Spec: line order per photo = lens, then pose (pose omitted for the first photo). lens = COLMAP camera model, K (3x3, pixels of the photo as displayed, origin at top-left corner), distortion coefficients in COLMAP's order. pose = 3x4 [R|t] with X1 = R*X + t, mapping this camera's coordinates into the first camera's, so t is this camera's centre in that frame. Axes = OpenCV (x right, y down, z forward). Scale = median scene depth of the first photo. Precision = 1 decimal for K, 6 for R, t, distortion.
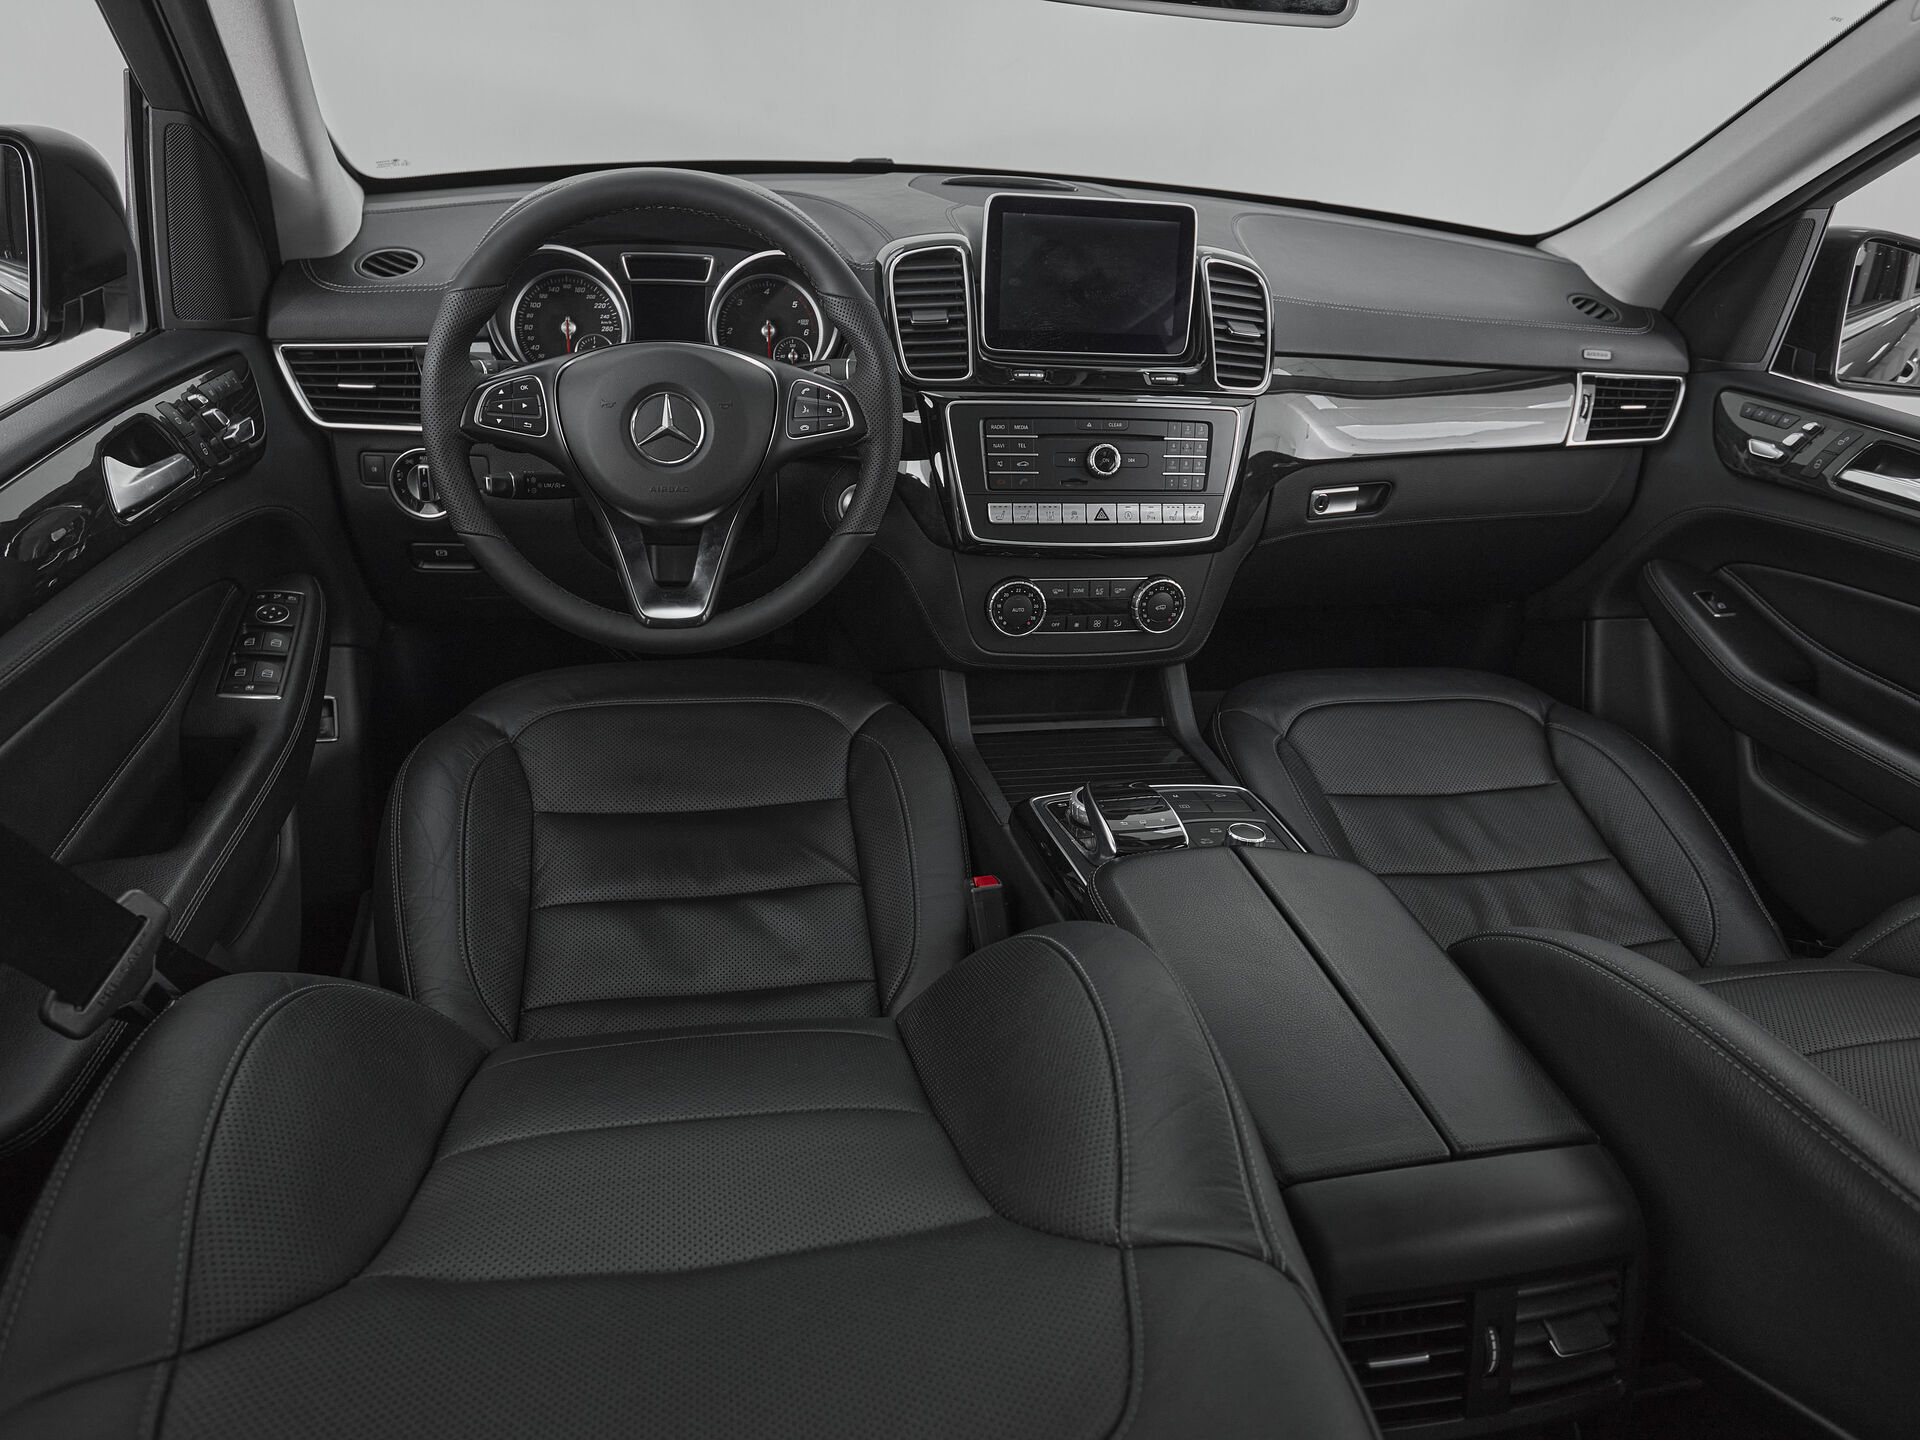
lens RADIAL K [[1222.2, 0, 952.3], [0, 1222.2, 731.1], [0, 0, 1]] dist [-0.099827, 0.064387]
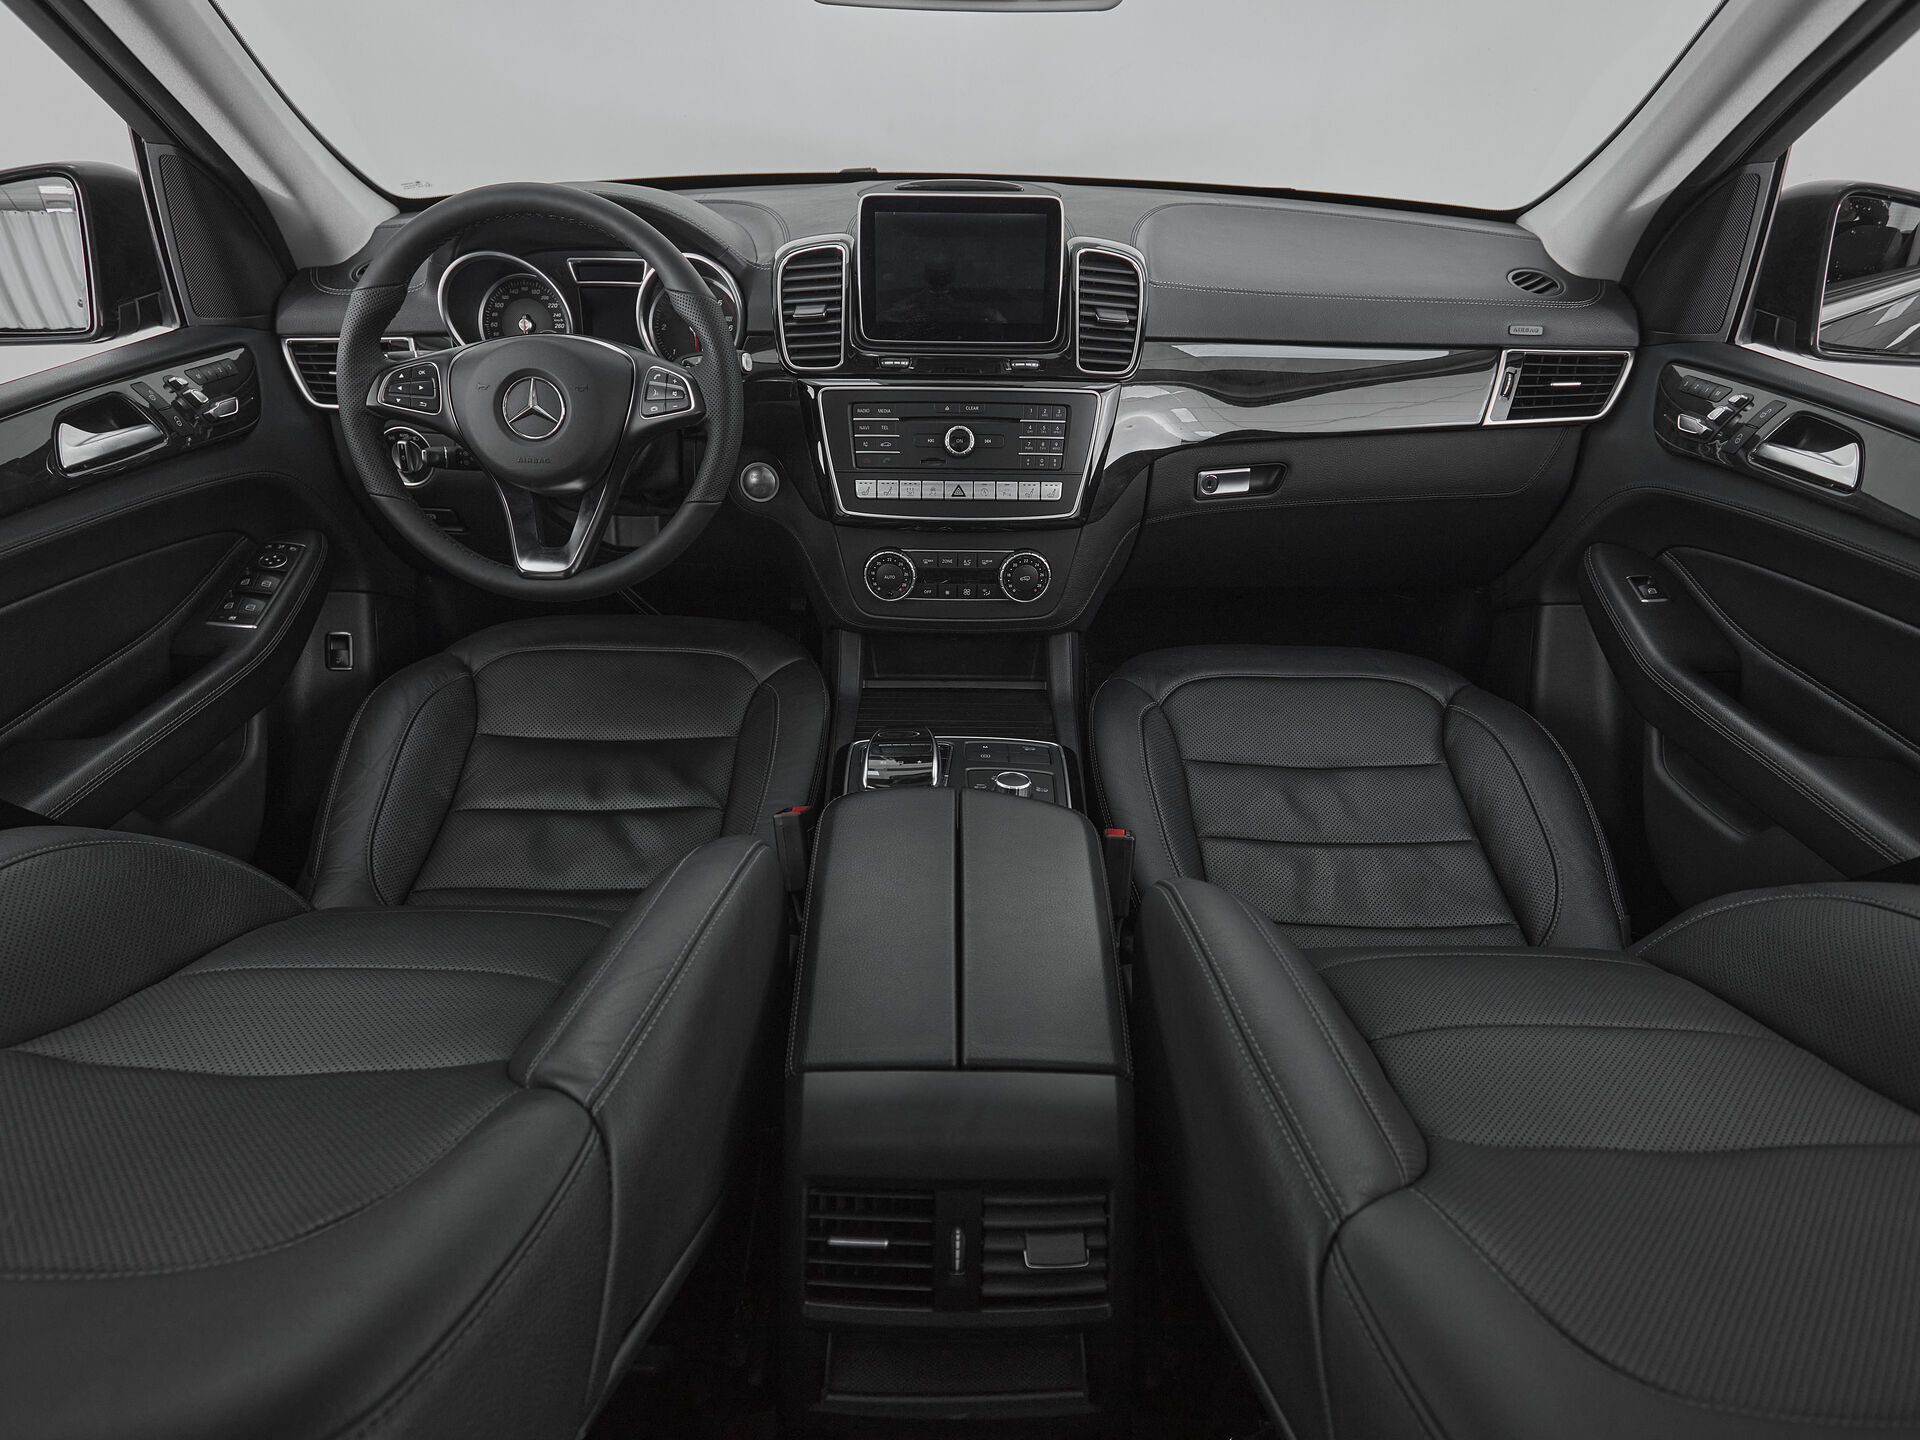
lens RADIAL K [[1113.9, 0, 953.8], [0, 1113.9, 731.5], [0, 0, 1]] dist [-0.002434, -0.001212]
pose [[0.979836, 0.051340, -0.193095, 0.321892], [-0.048030, 0.998608, 0.021785, 0.017450], [0.193945, -0.012071, 0.980938, 0.007831]]
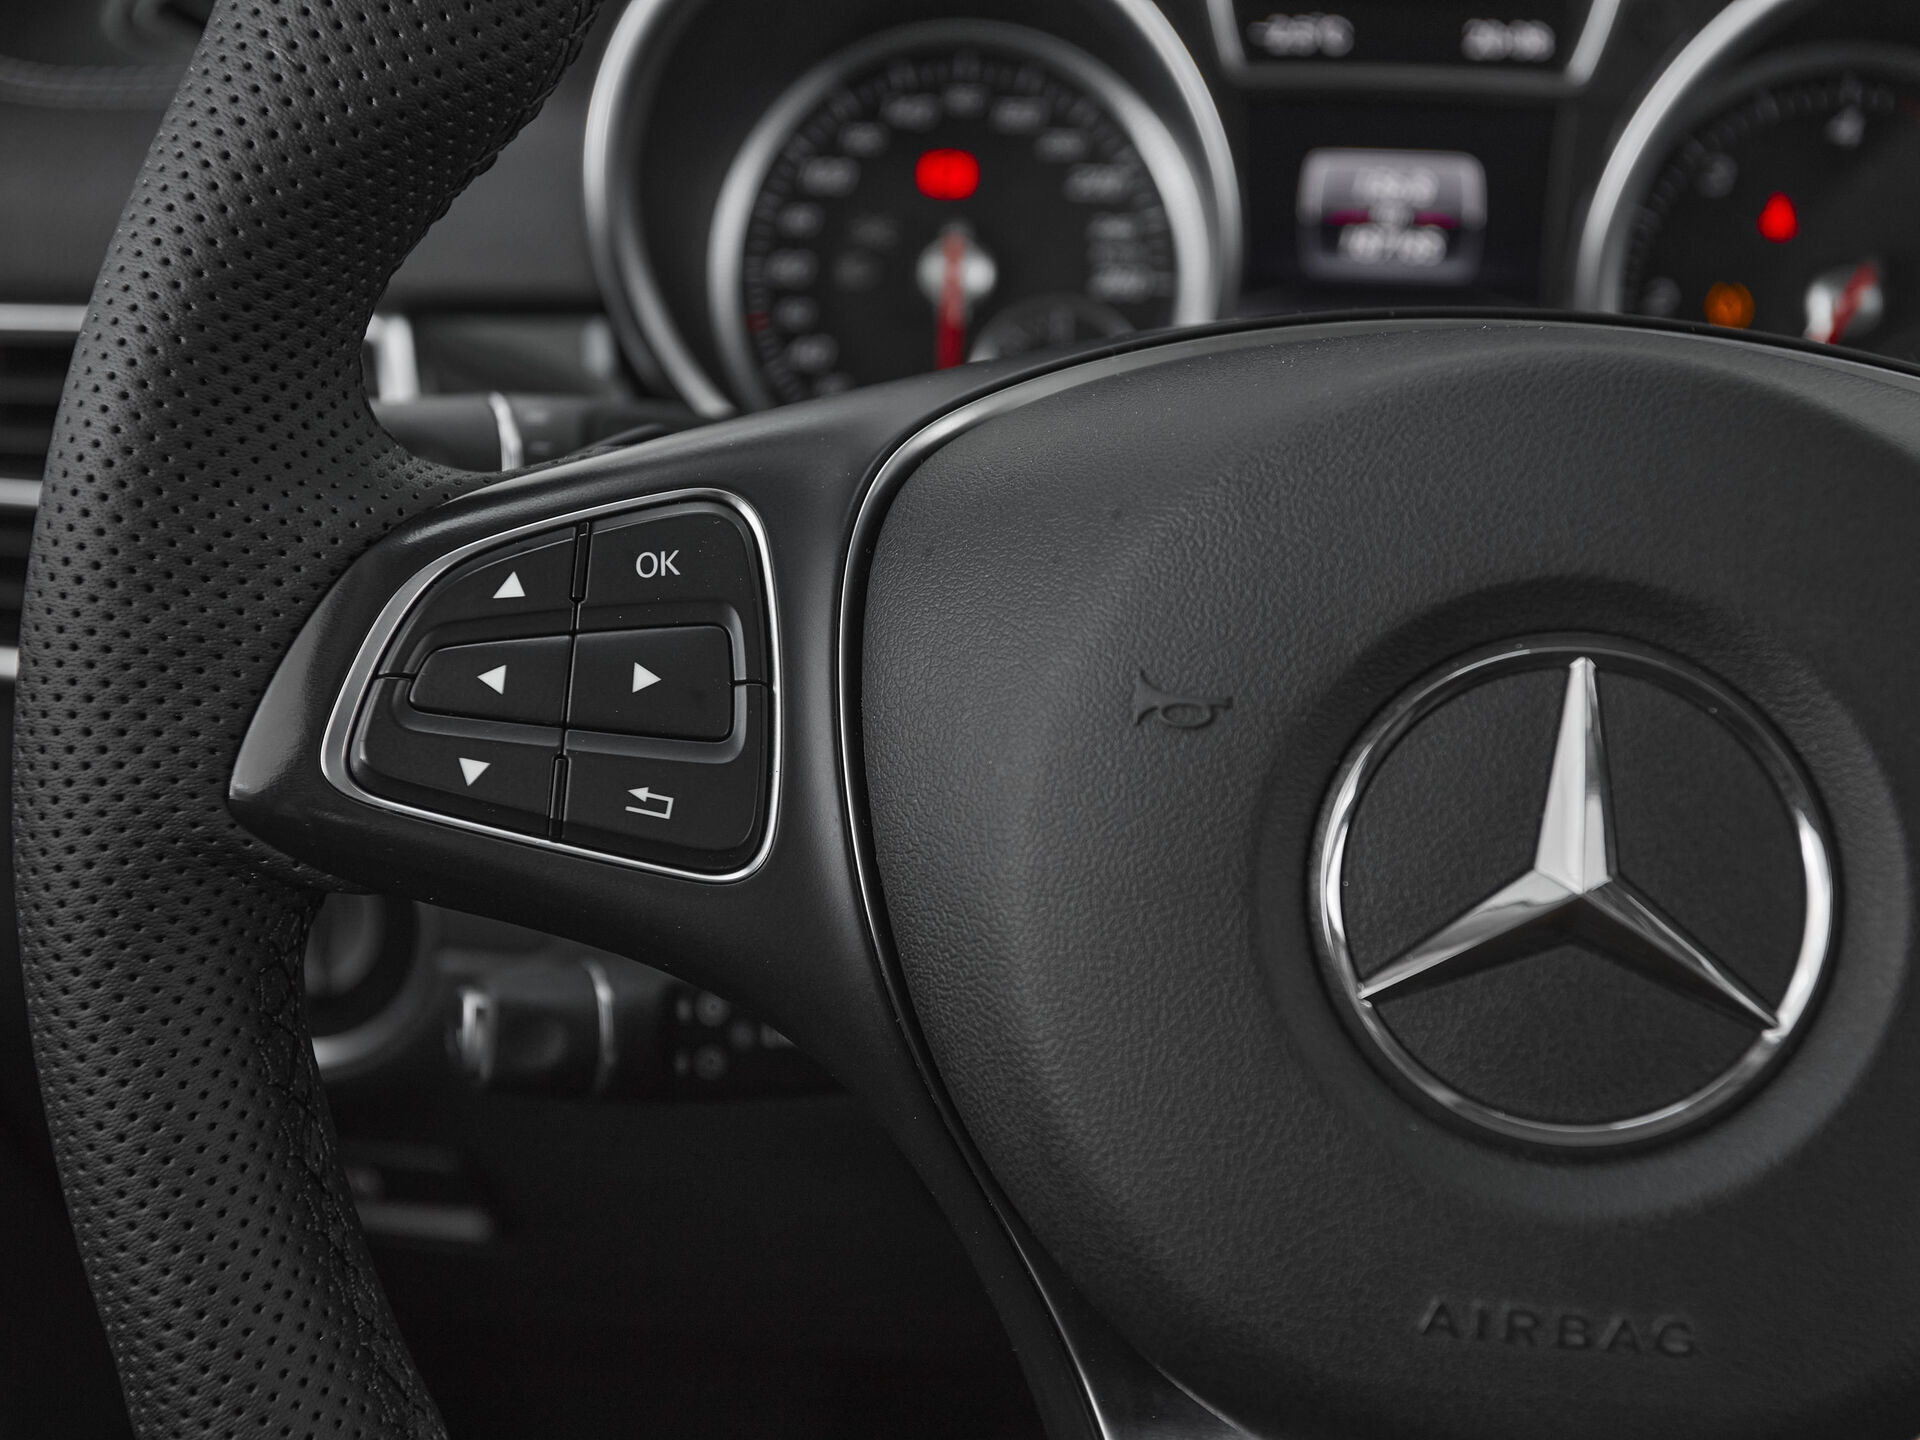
lens RADIAL K [[2468.5, 0, 960.0], [0, 2468.5, 720.0], [0, 0, 1]] dist [0.026034, 0.121184]
pose [[0.957547, 0.048926, -0.284093, -0.182315], [-0.099438, 0.981065, -0.166203, -0.175388], [0.270582, 0.187397, 0.944281, 0.573984]]
